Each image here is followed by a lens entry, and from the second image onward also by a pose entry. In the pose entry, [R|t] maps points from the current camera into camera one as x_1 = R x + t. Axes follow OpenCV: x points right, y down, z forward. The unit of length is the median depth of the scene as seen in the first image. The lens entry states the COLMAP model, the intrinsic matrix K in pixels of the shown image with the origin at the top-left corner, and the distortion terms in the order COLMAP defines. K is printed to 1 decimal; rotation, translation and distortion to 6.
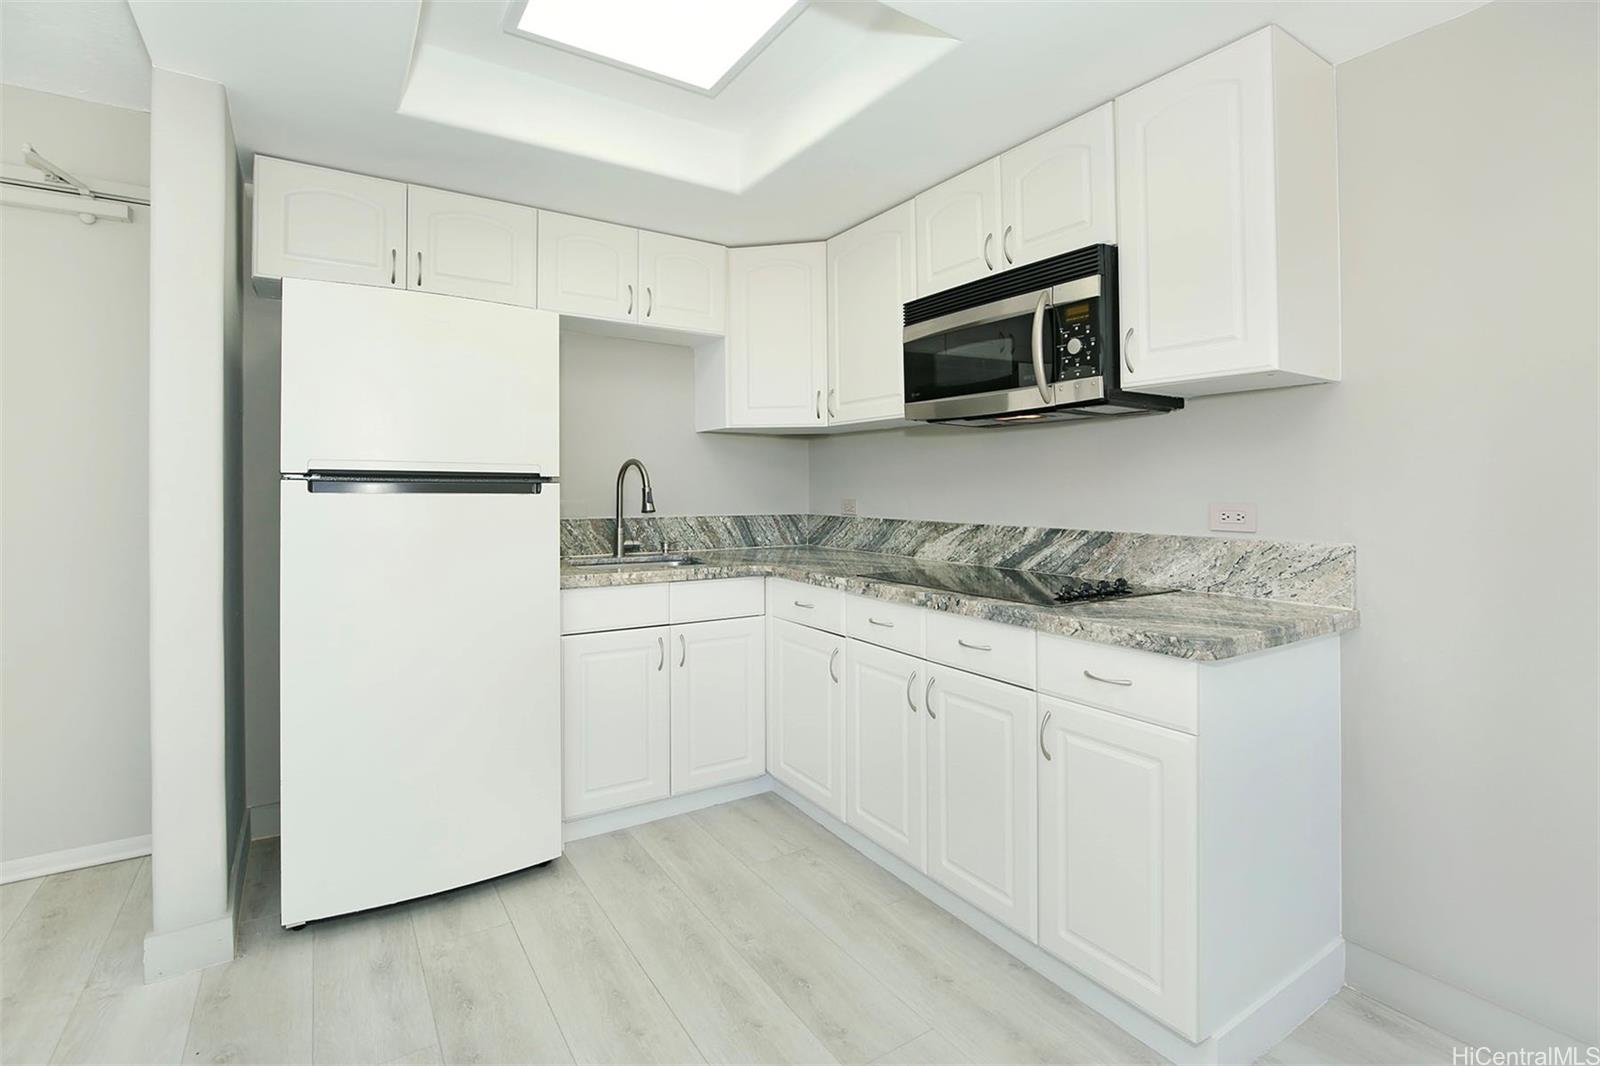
lens RADIAL K [[757.9, 0, 804.2], [0, 757.9, 490.6], [0, 0, 1]] dist [0.002116, 0.000520]
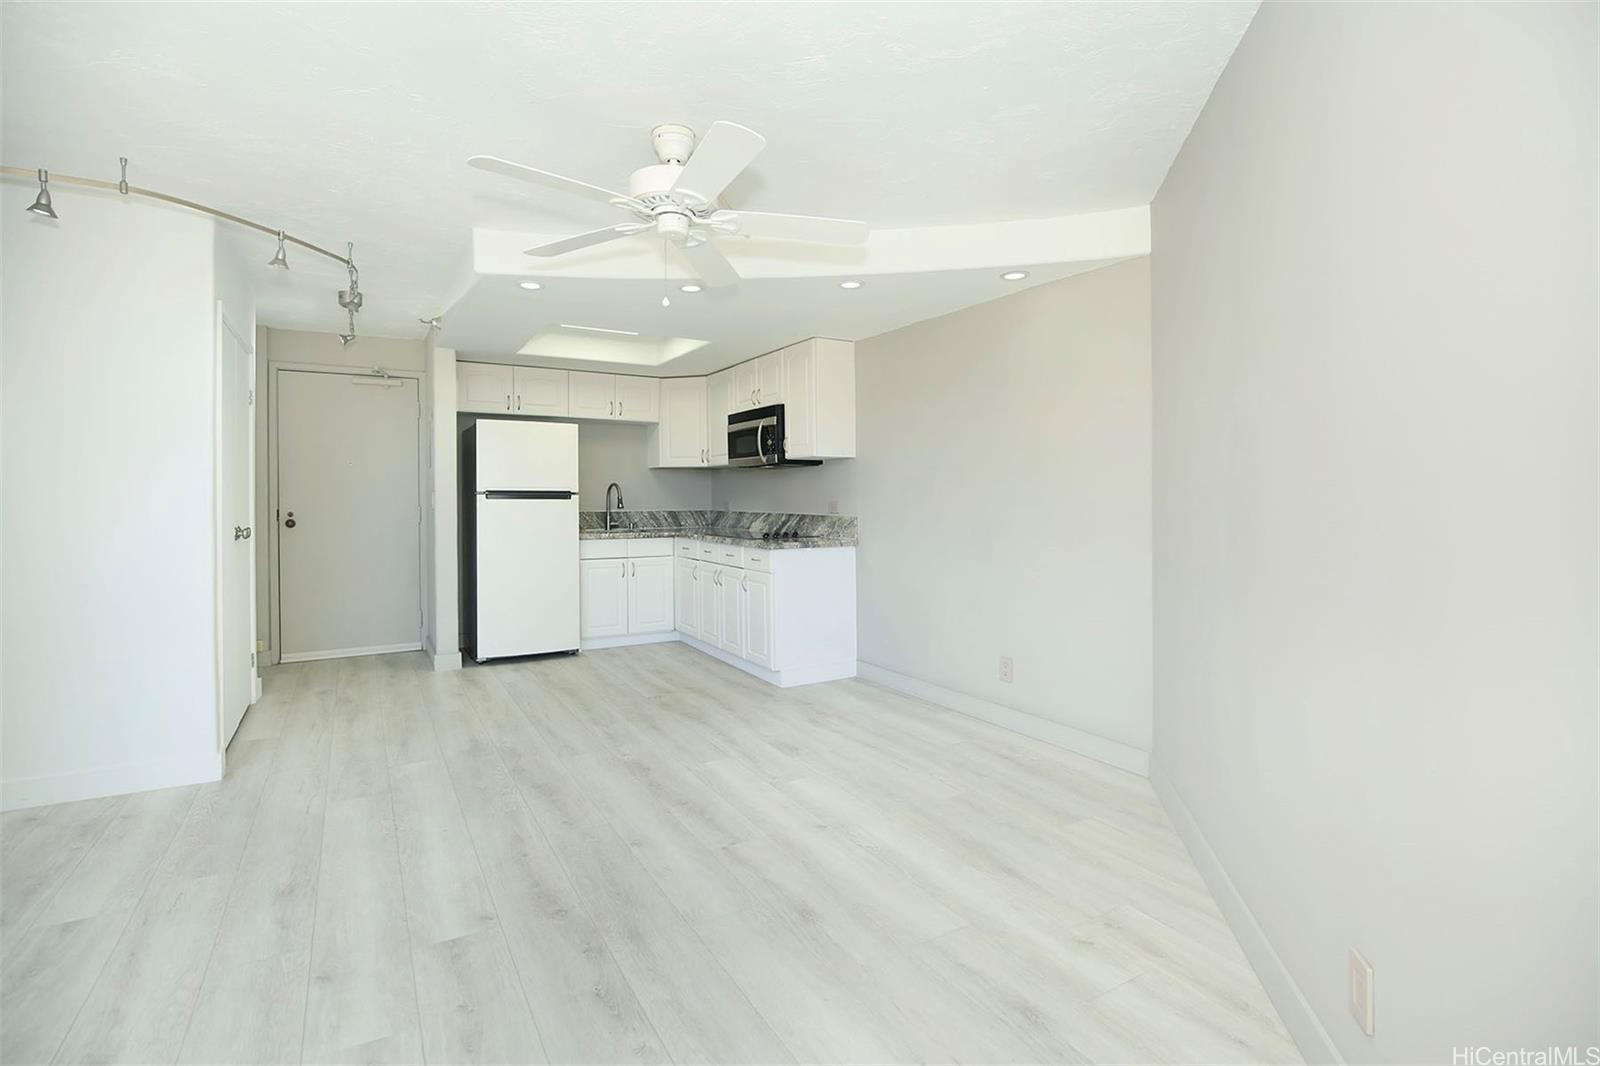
lens RADIAL K [[766.8, 0, 792.2], [0, 766.8, 504.9], [0, 0, 1]] dist [-0.000791, 0.000049]
pose [[0.998649, -0.003138, -0.051877, 0.425010], [0.003544, 0.999964, 0.007734, 0.004484], [0.051850, -0.007908, 0.998624, -1.234186]]
